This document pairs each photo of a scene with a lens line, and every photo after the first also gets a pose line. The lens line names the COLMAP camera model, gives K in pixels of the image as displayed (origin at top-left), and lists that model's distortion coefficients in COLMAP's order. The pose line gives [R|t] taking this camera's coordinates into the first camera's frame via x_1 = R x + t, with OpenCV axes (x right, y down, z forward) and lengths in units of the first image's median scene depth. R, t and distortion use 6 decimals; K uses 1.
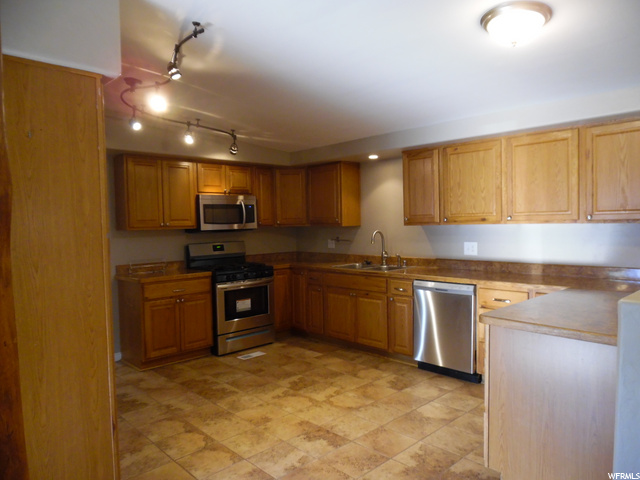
lens RADIAL K [[451.7, 0, 317.9], [0, 451.7, 239.3], [0, 0, 1]] dist [-0.008459, -0.000202]
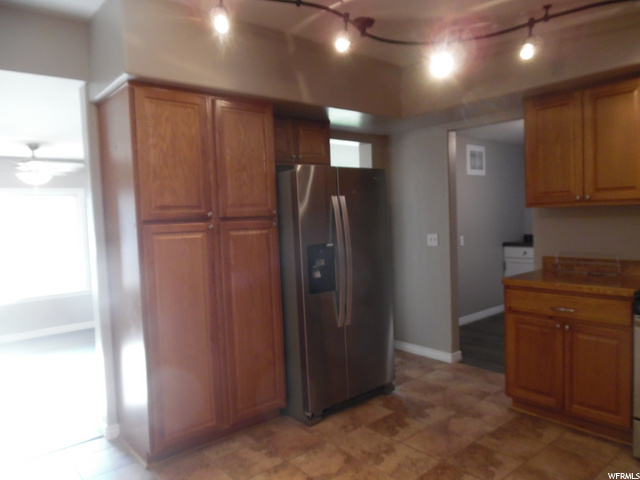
lens RADIAL K [[451.7, 0, 318.1], [0, 451.7, 240.5], [0, 0, 1]] dist [-0.008459, -0.000202]
pose [[-0.059381, 0.078544, -0.995141, 0.330906], [0.004623, 0.996911, 0.078408, -0.028786], [0.998225, 0.000056, -0.059560, 0.795364]]
